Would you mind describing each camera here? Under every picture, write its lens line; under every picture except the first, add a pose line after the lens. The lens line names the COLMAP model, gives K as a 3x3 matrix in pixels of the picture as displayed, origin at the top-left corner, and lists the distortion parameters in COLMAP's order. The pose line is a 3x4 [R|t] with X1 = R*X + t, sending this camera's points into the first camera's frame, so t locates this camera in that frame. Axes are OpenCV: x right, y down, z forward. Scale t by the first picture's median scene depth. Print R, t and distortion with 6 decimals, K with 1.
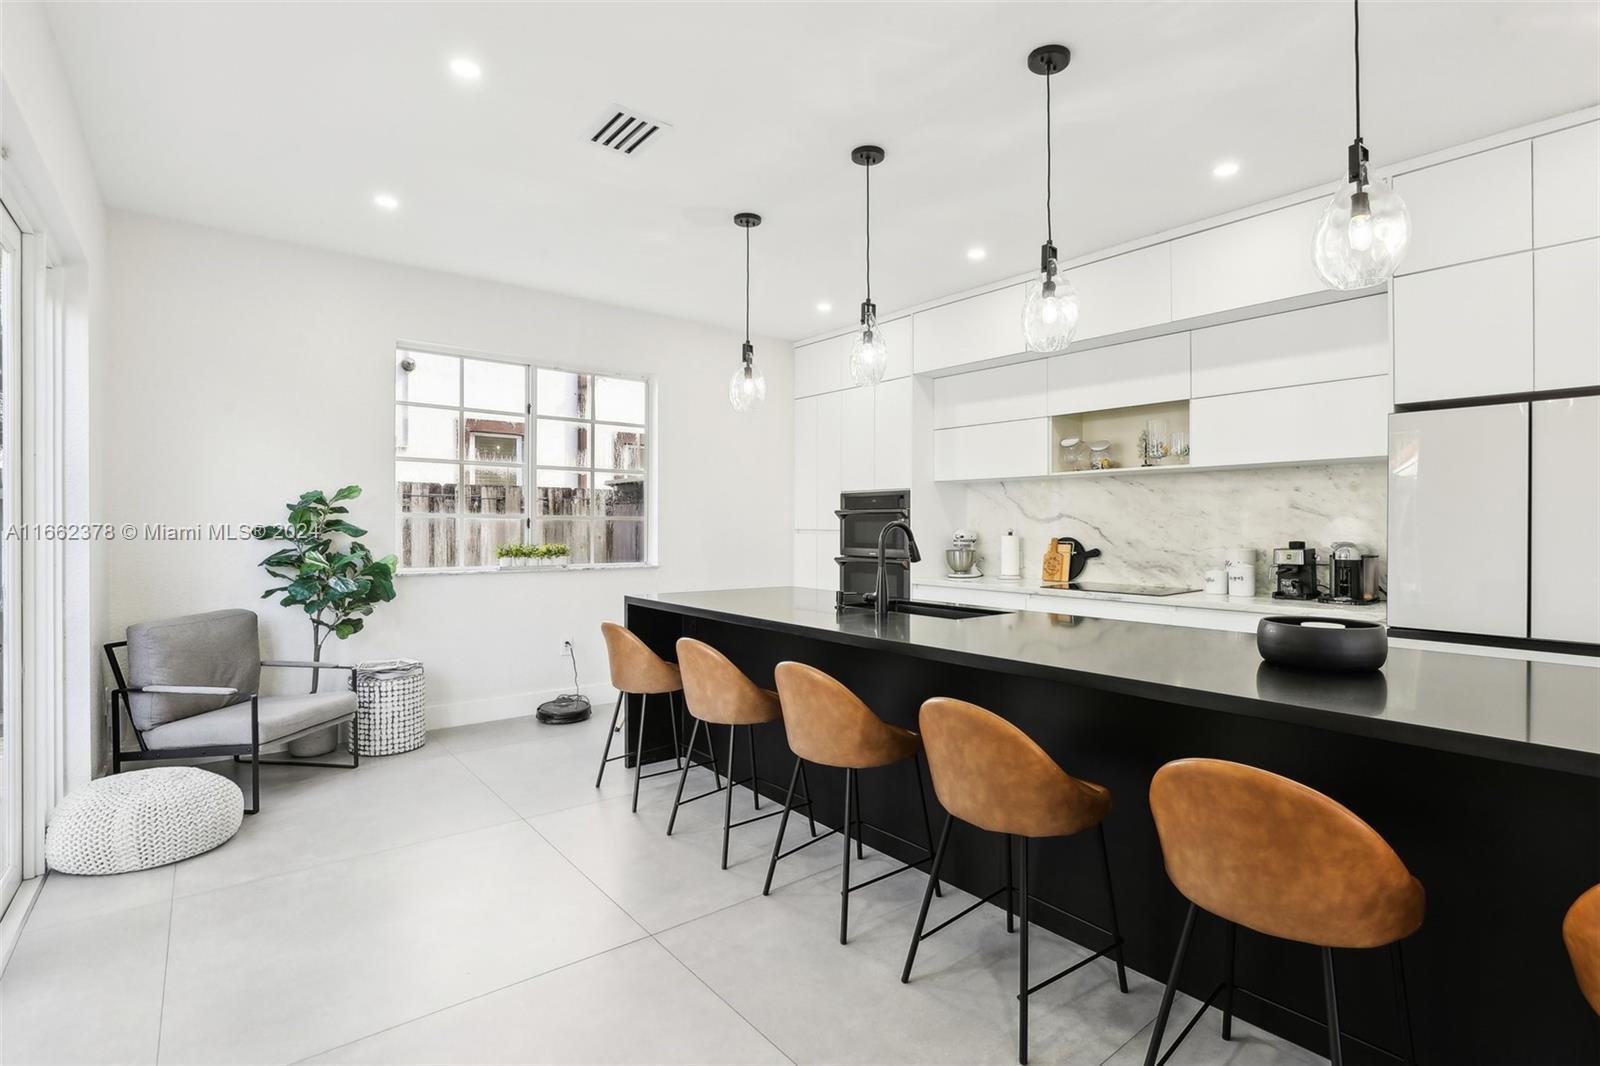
lens RADIAL K [[746.3, 0, 825.2], [0, 746.3, 529.3], [0, 0, 1]] dist [-0.043173, -0.000438]
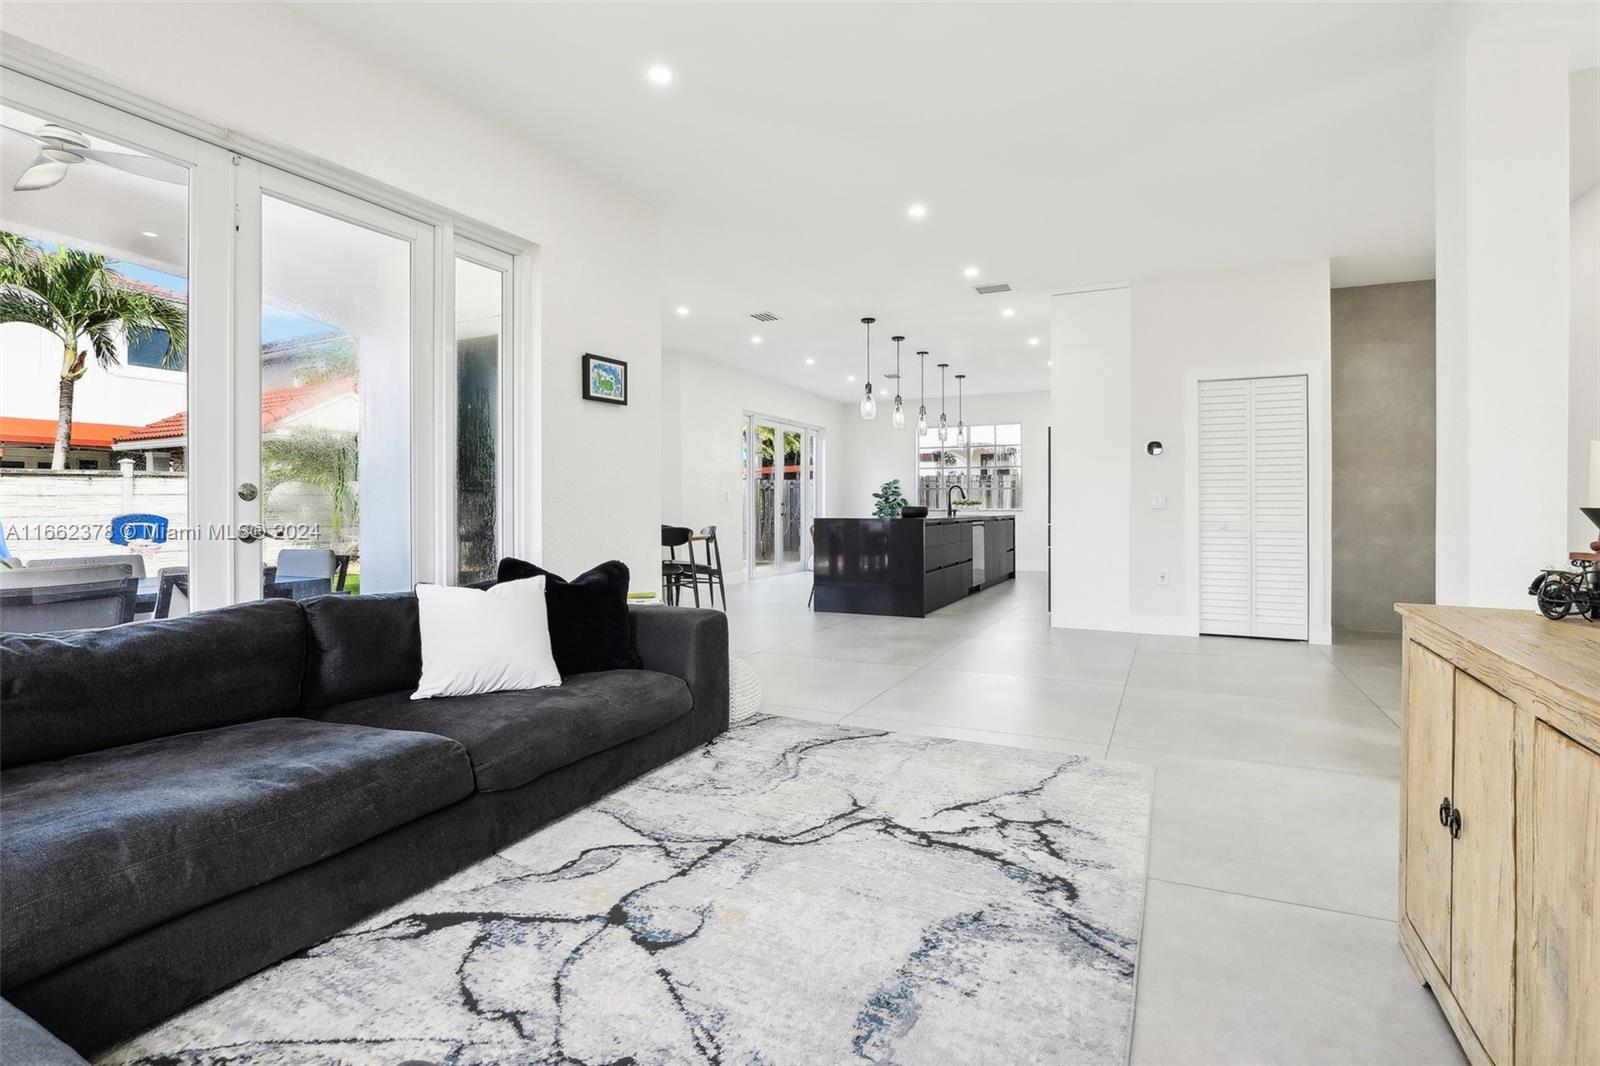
lens RADIAL K [[746.3, 0, 825.2], [0, 746.3, 529.3], [0, 0, 1]] dist [-0.043173, -0.000438]
pose [[0.418996, 0.021028, -0.907745, 1.771705], [0.000629, 0.999725, 0.023449, 0.064784], [0.907988, -0.010396, 0.418867, -0.482188]]
